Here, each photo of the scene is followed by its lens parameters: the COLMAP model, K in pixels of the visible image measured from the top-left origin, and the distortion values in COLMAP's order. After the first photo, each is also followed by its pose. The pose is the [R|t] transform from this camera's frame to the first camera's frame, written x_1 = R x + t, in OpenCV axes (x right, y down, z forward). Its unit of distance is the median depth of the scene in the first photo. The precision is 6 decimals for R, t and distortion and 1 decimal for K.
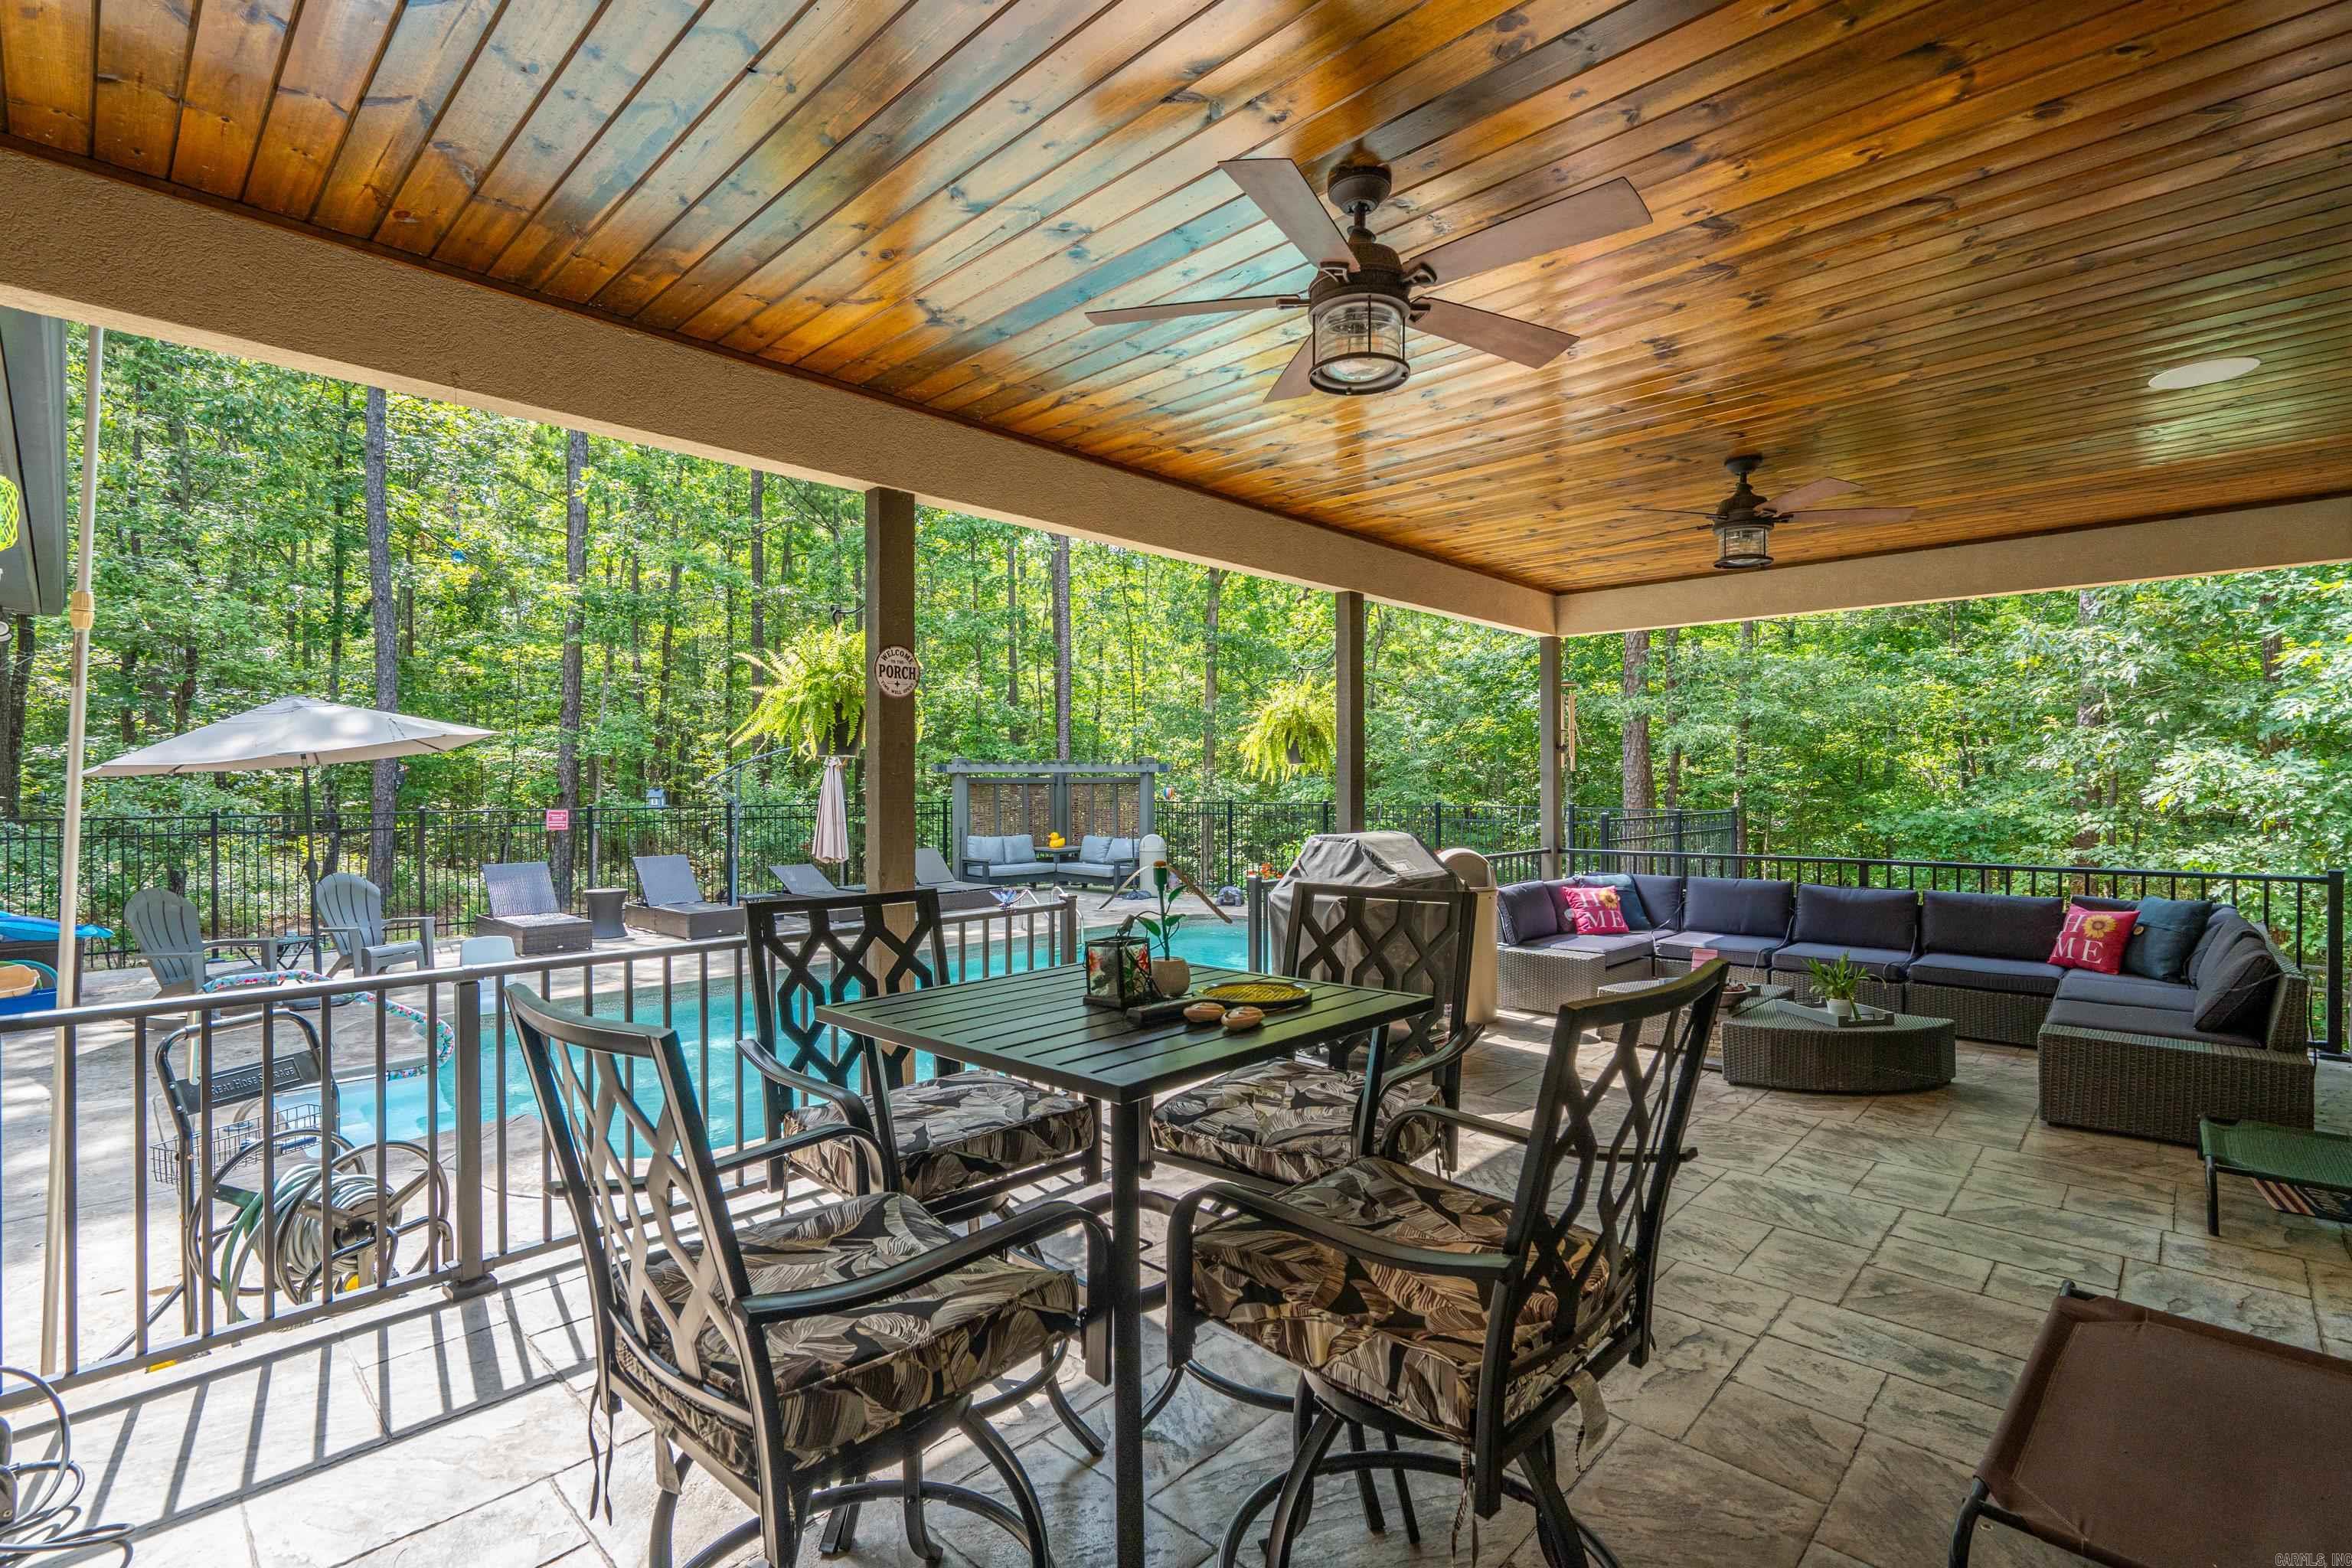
lens RADIAL K [[1076.1, 0, 1143.7], [0, 1076.1, 765.8], [0, 0, 1]] dist [-0.003909, 0.001197]
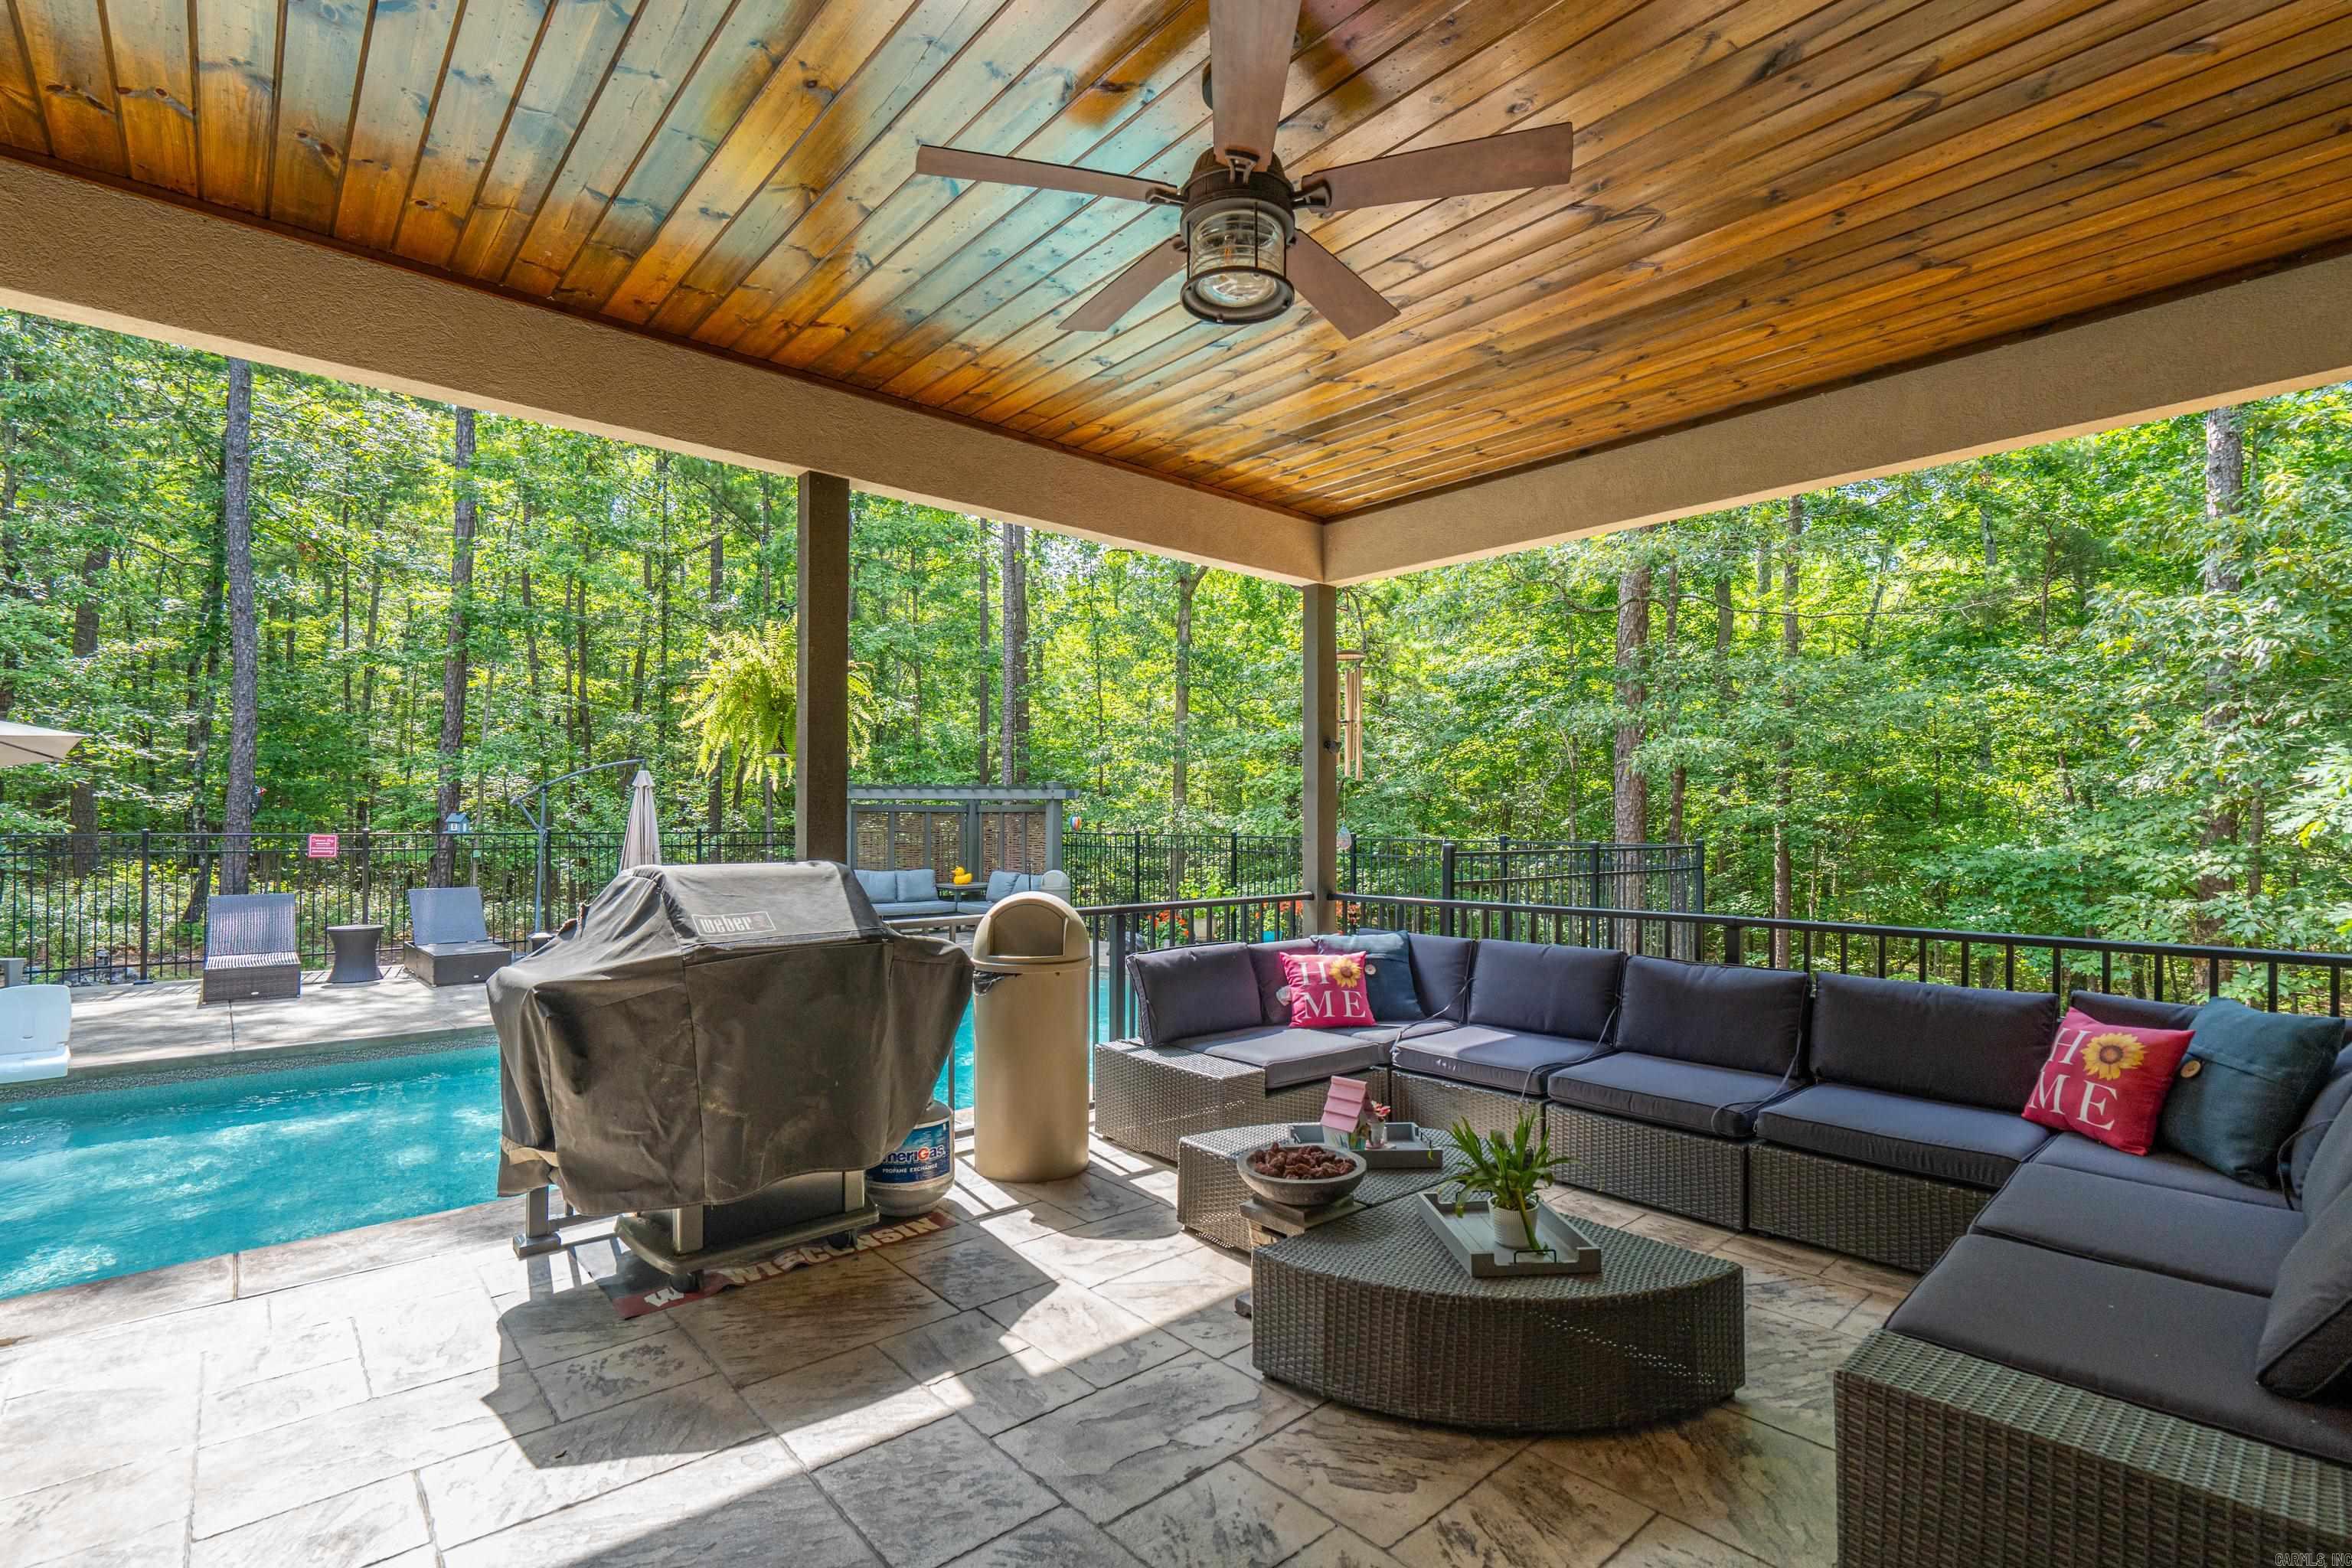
lens RADIAL K [[1076.1, 0, 1180.8], [0, 1076.1, 815.0], [0, 0, 1]] dist [-0.003909, 0.001197]
pose [[0.997556, 0.008444, -0.069352, 0.243606], [-0.007512, 0.999878, 0.013688, 0.014743], [0.069459, -0.013133, 0.997498, 0.231816]]
